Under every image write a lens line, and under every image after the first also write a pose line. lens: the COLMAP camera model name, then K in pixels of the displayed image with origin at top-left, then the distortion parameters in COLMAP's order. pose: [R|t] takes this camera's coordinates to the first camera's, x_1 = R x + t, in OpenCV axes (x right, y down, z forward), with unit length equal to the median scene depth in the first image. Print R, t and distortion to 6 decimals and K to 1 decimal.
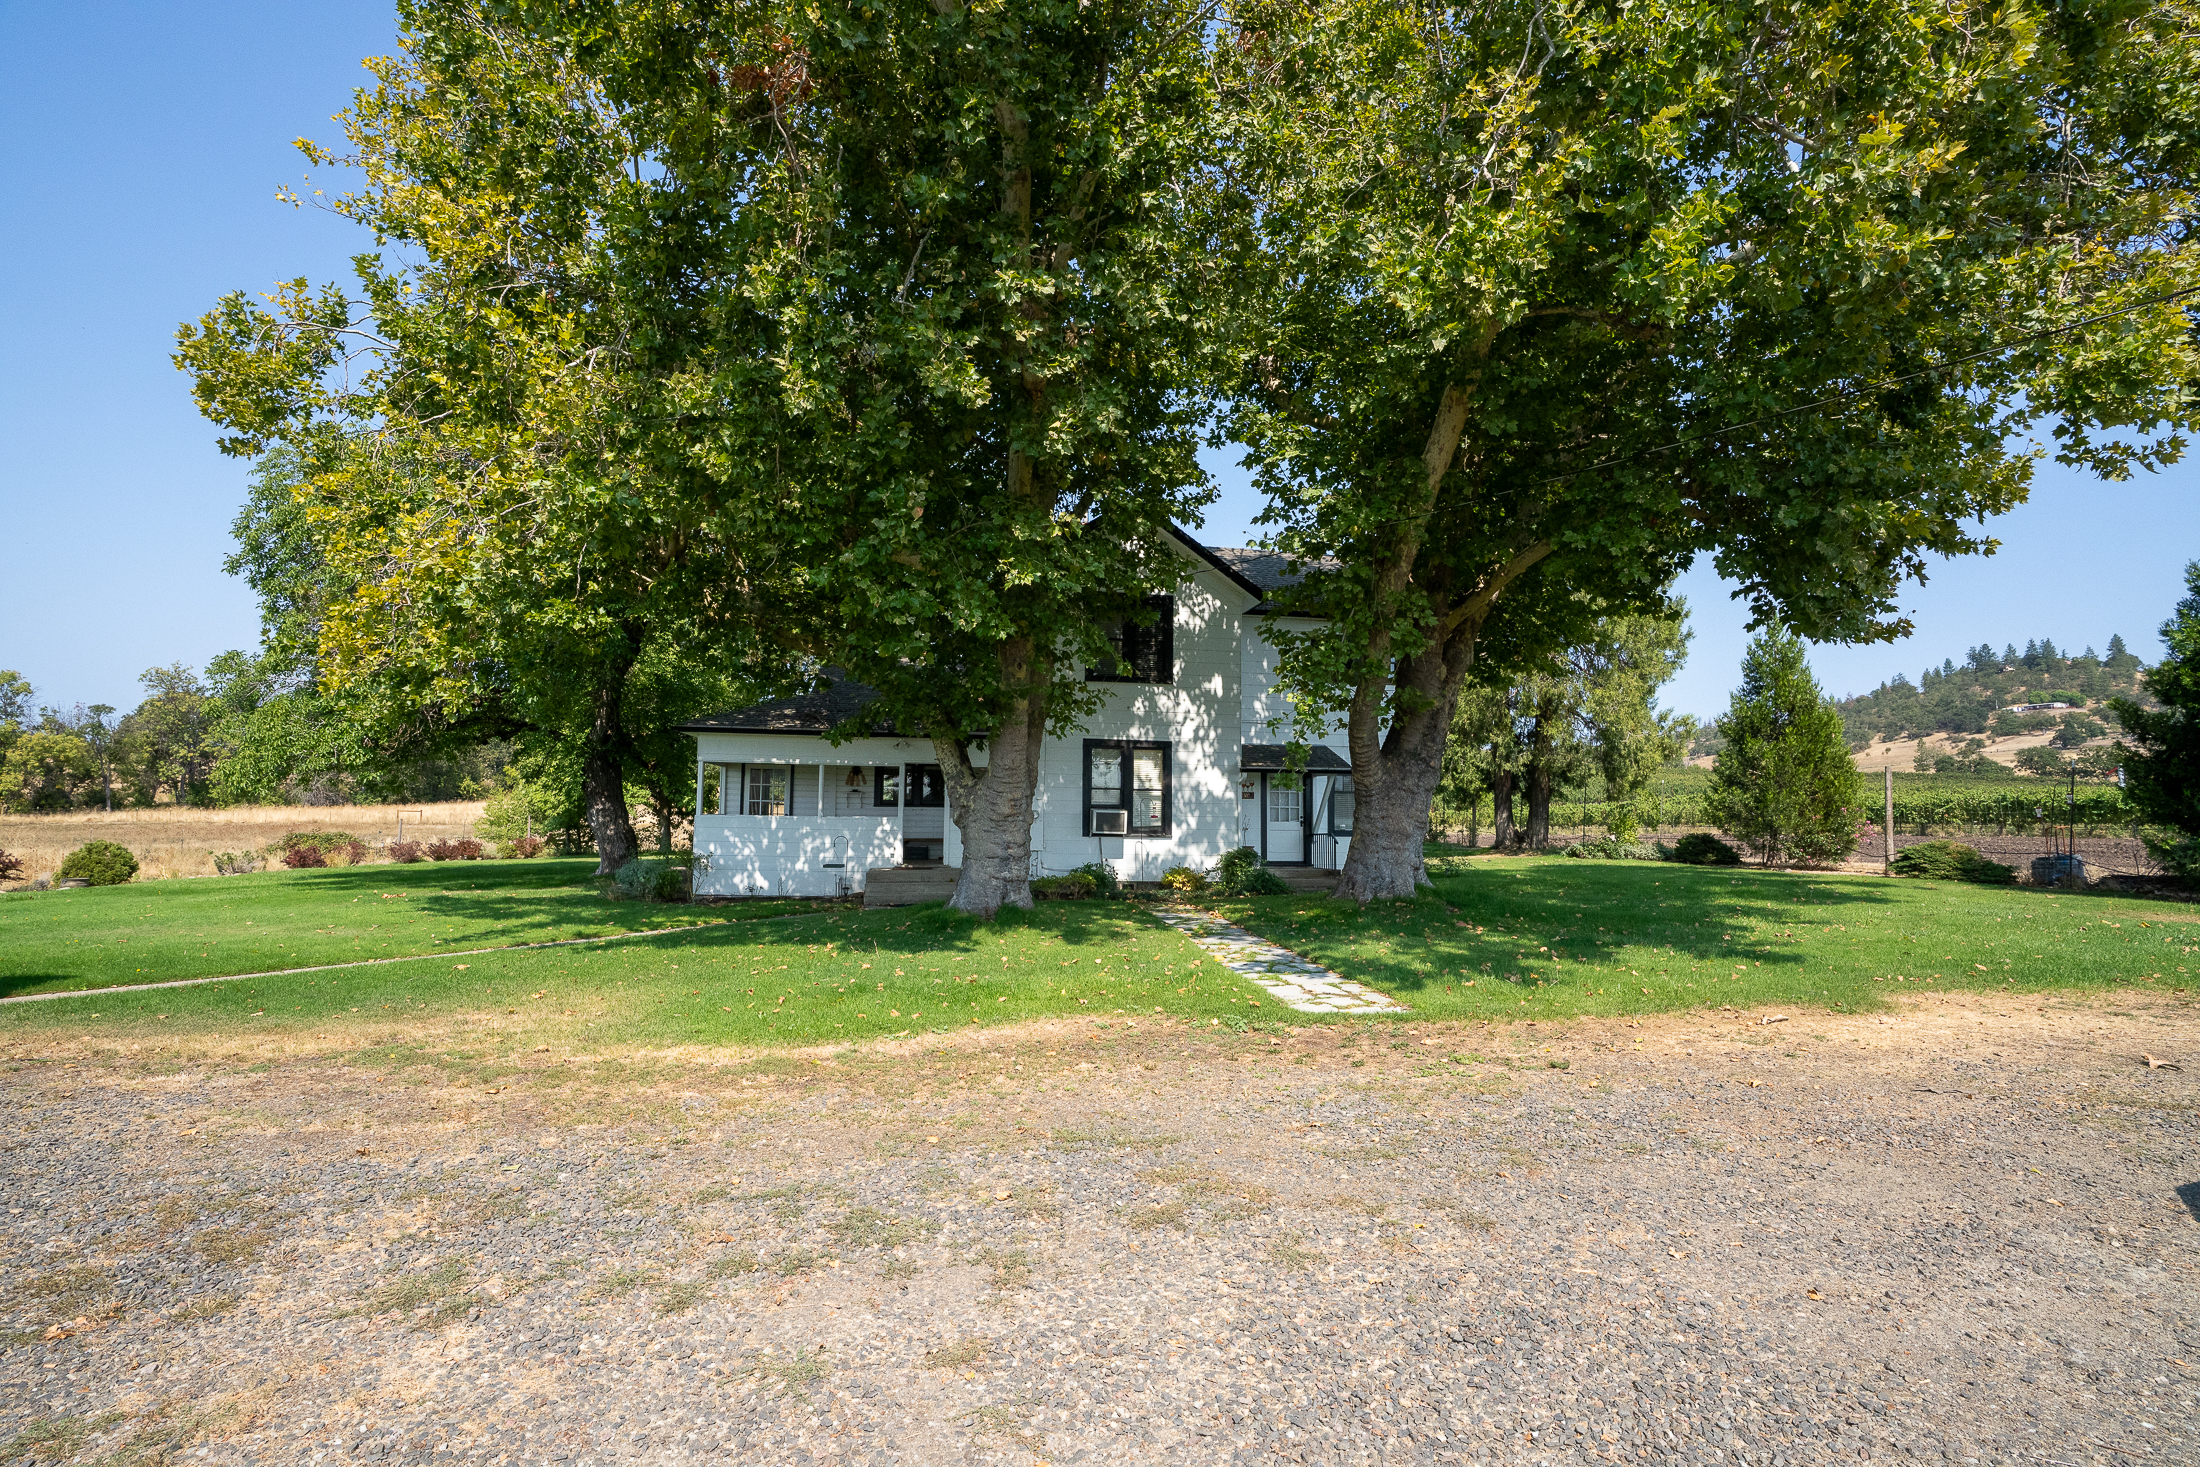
lens RADIAL K [[1008.1, 0, 1099.5], [0, 1008.1, 736.8], [0, 0, 1]] dist [0.000348, 0.000004]
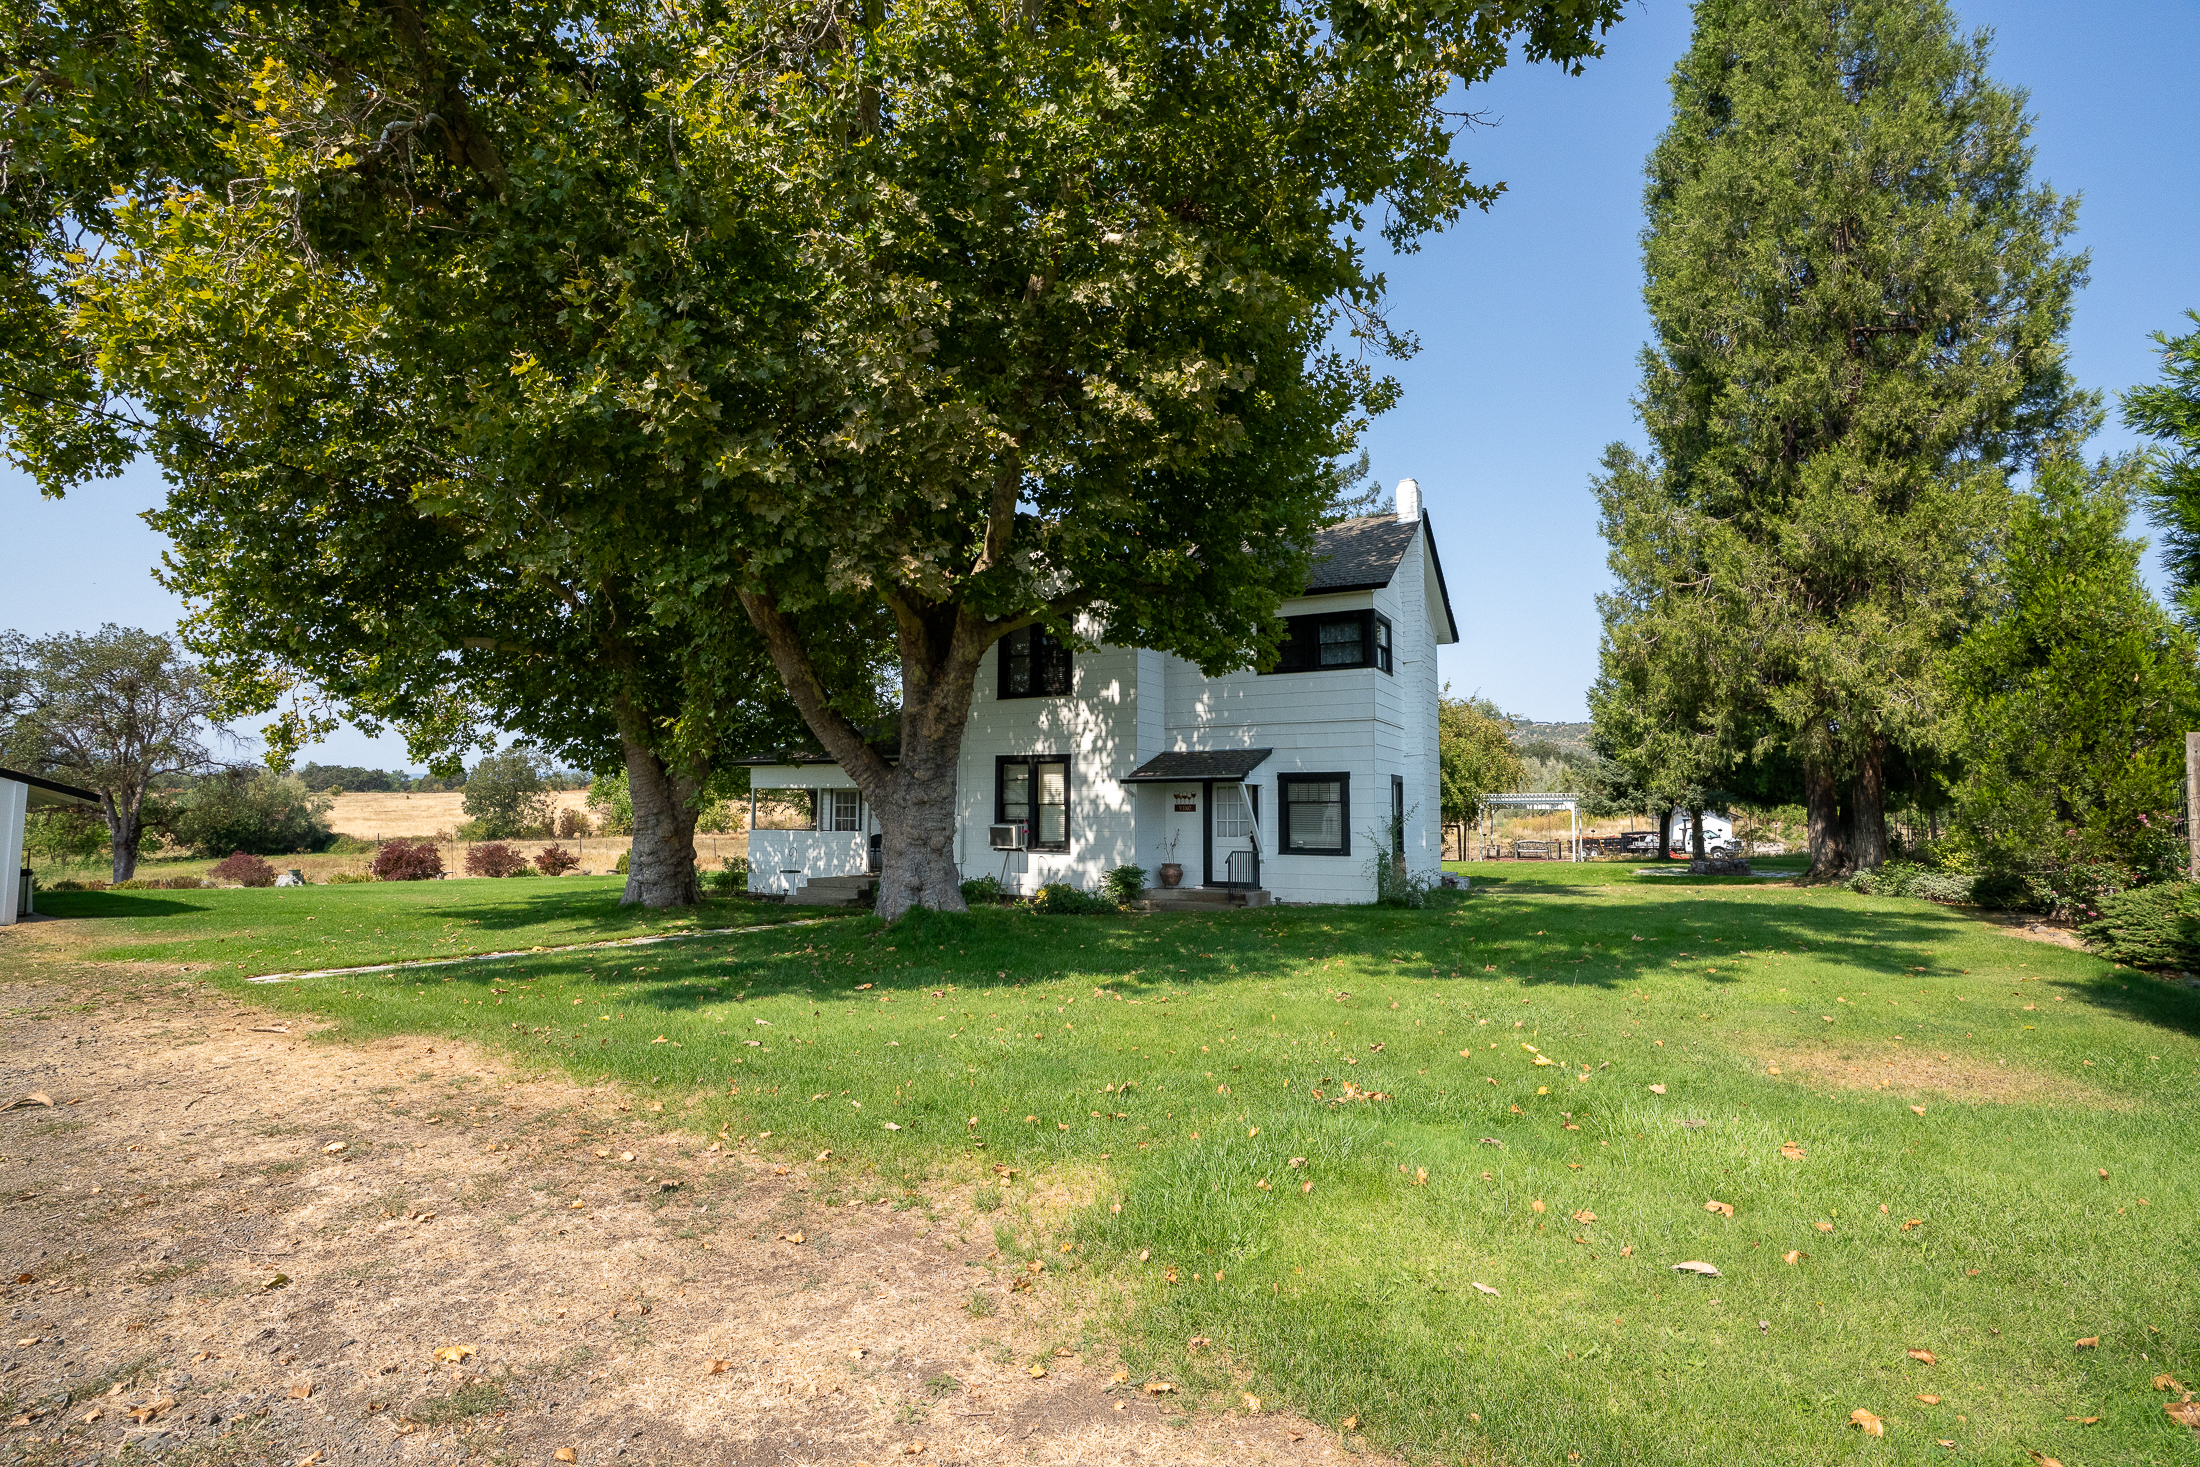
lens RADIAL K [[1008.1, 0, 1099.4], [0, 1008.1, 730.9], [0, 0, 1]] dist [0.000348, 0.000004]
pose [[0.775826, -0.062060, -0.627888, 0.703834], [0.048513, 0.998072, -0.038704, 0.021500], [0.629079, -0.000433, 0.777341, 0.259857]]
